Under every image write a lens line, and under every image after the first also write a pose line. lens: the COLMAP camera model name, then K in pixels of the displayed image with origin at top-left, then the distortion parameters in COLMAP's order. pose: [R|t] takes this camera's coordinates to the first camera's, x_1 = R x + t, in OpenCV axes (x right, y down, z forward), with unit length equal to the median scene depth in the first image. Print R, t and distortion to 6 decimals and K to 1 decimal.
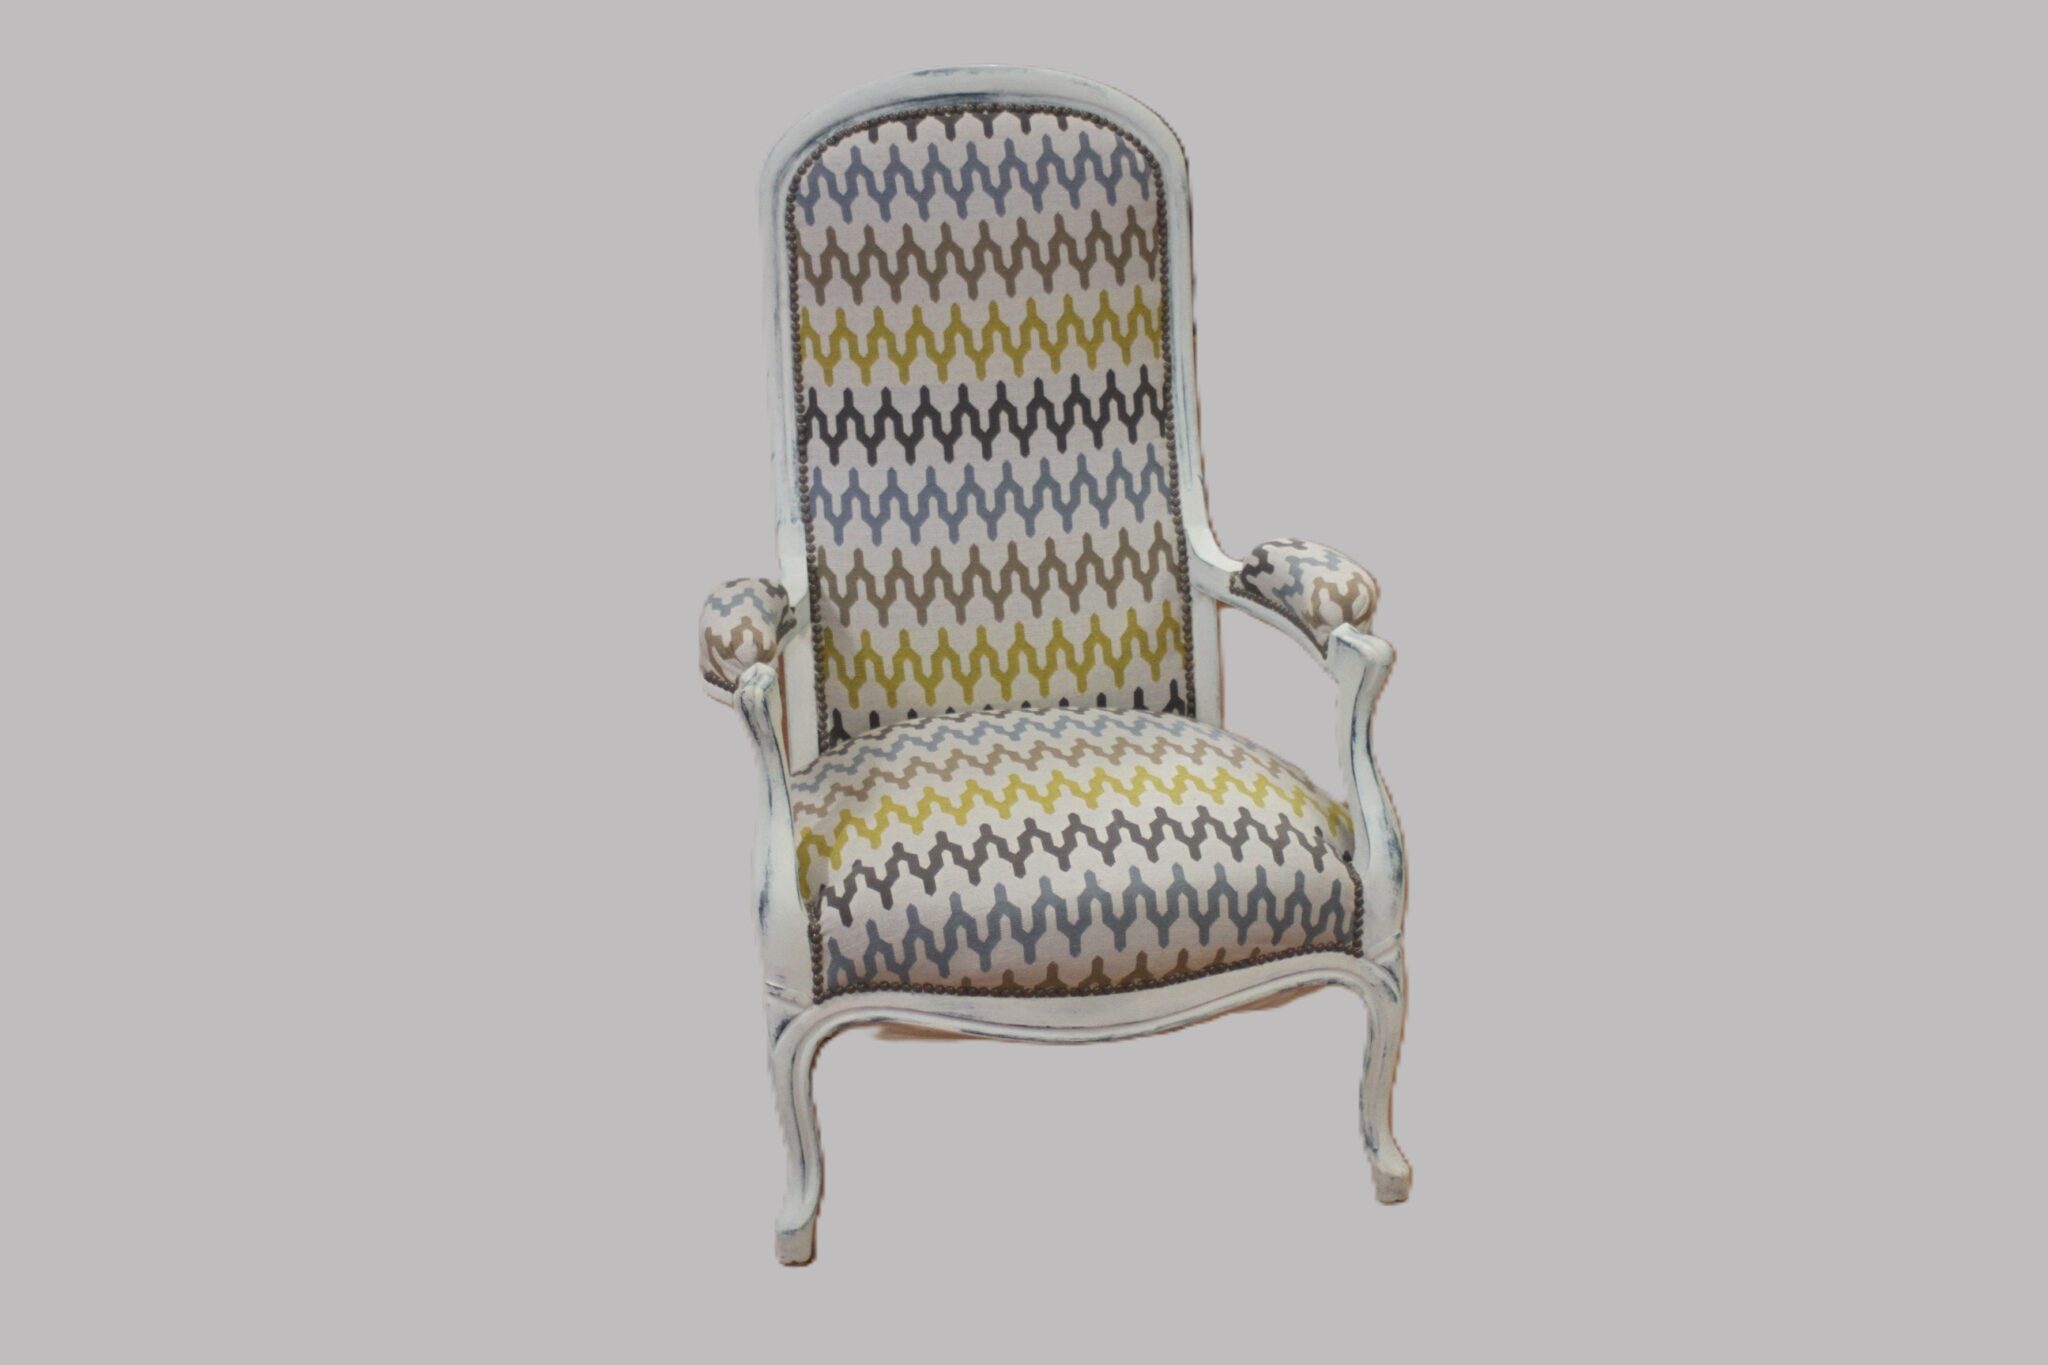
lens RADIAL K [[2665.6, 0, 1024.0], [0, 2665.6, 682.5], [0, 0, 1]] dist [-0.171272, 0.027549]
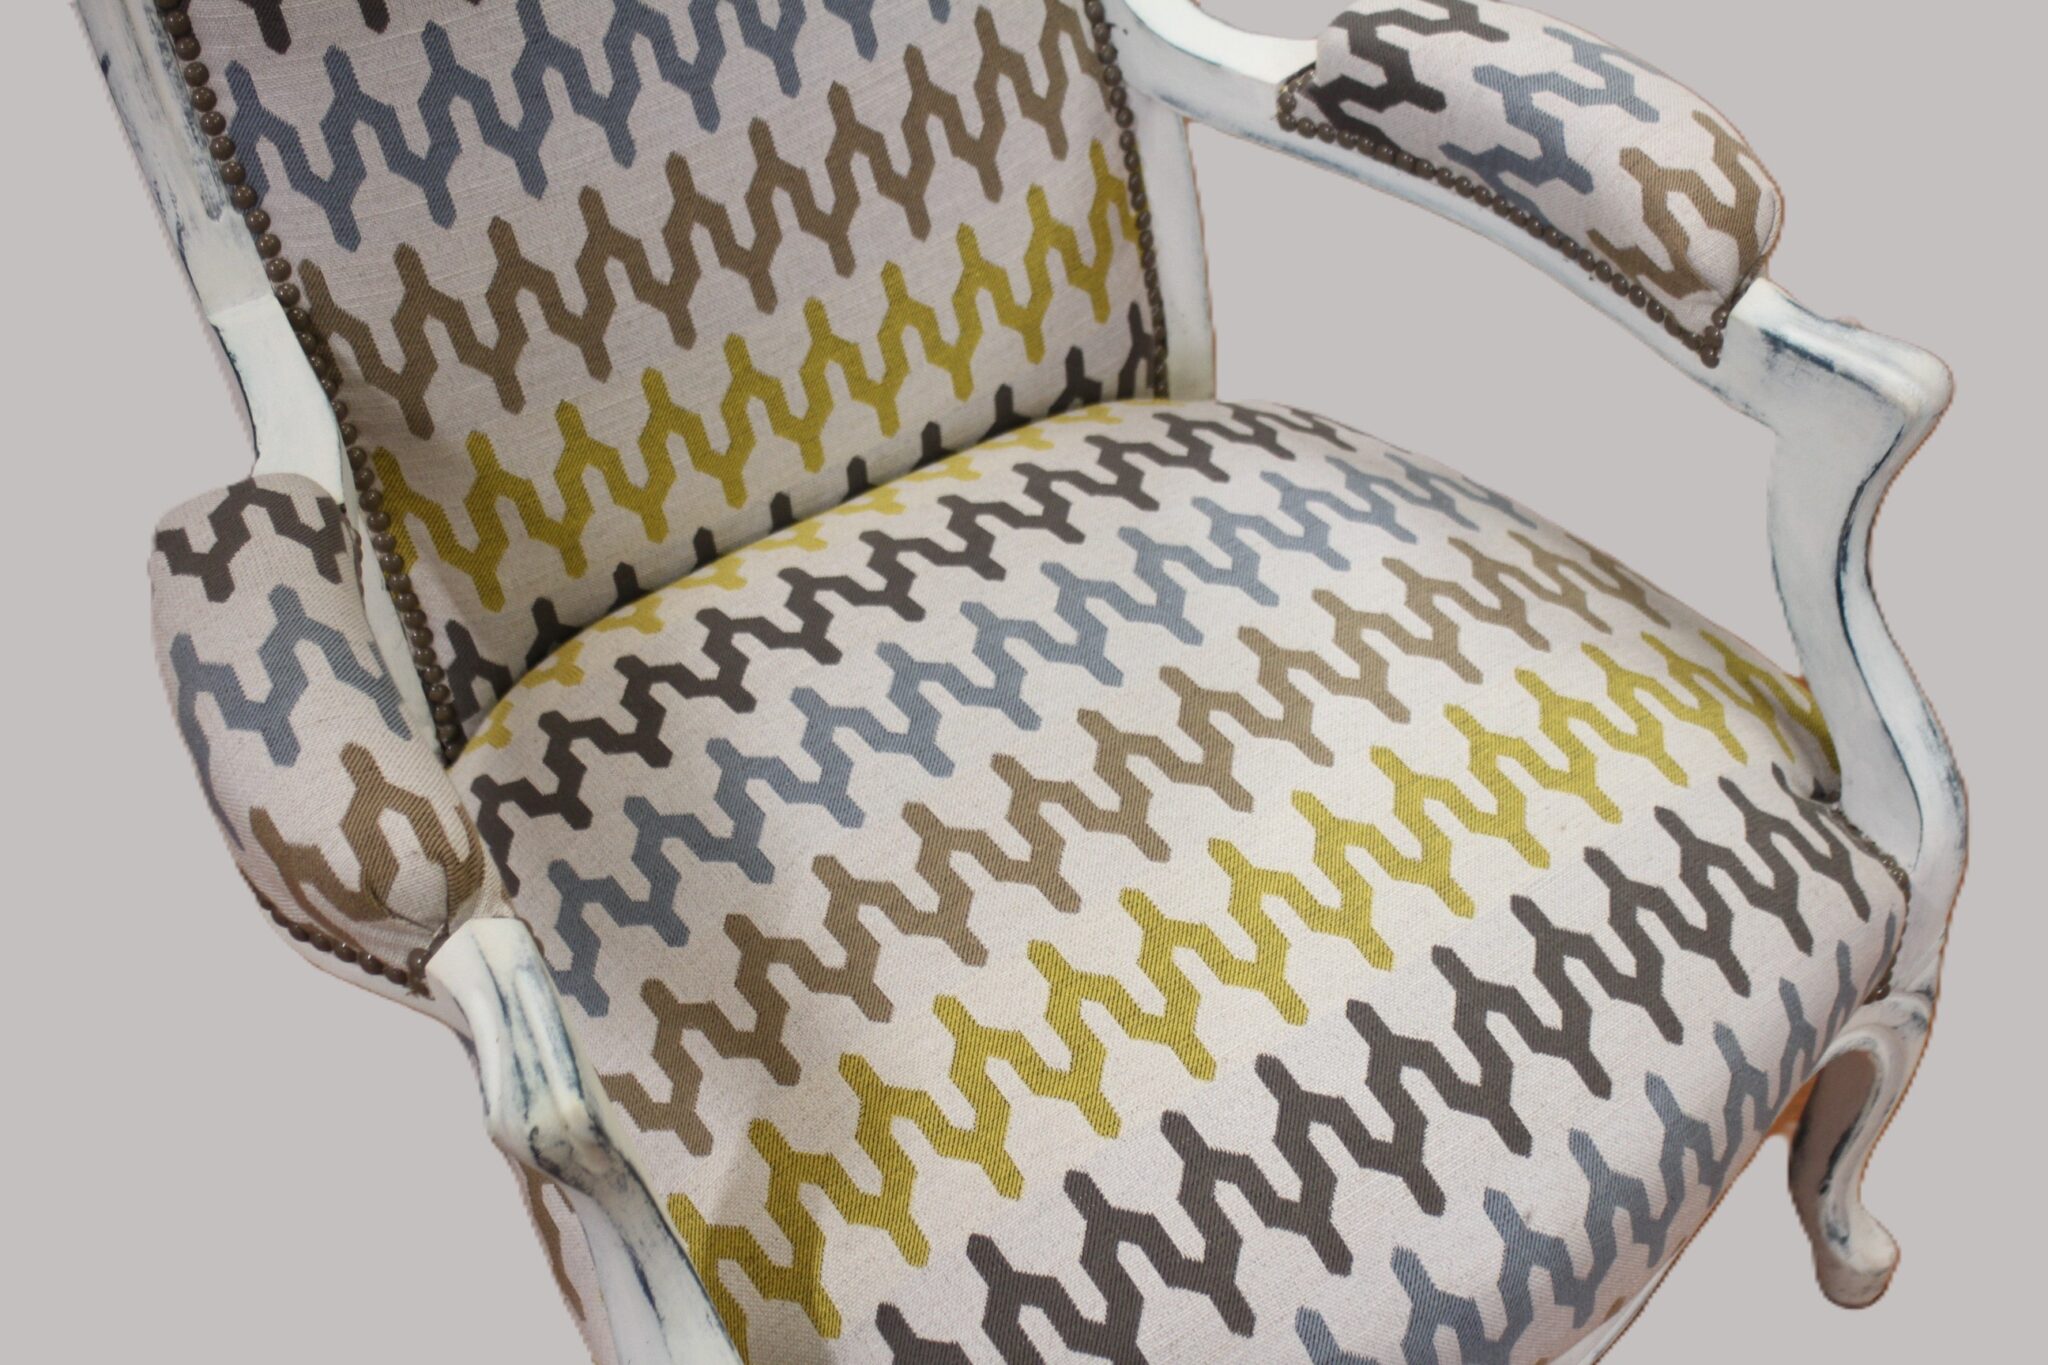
lens RADIAL K [[2665.6, 0, 1024.0], [0, 2665.6, 682.5], [0, 0, 1]] dist [-0.171272, 0.027549]
pose [[0.911204, -0.312404, 0.268533, -0.103270], [0.158539, 0.867579, 0.471352, -0.163169], [-0.380226, -0.386925, 0.840070, 0.614155]]
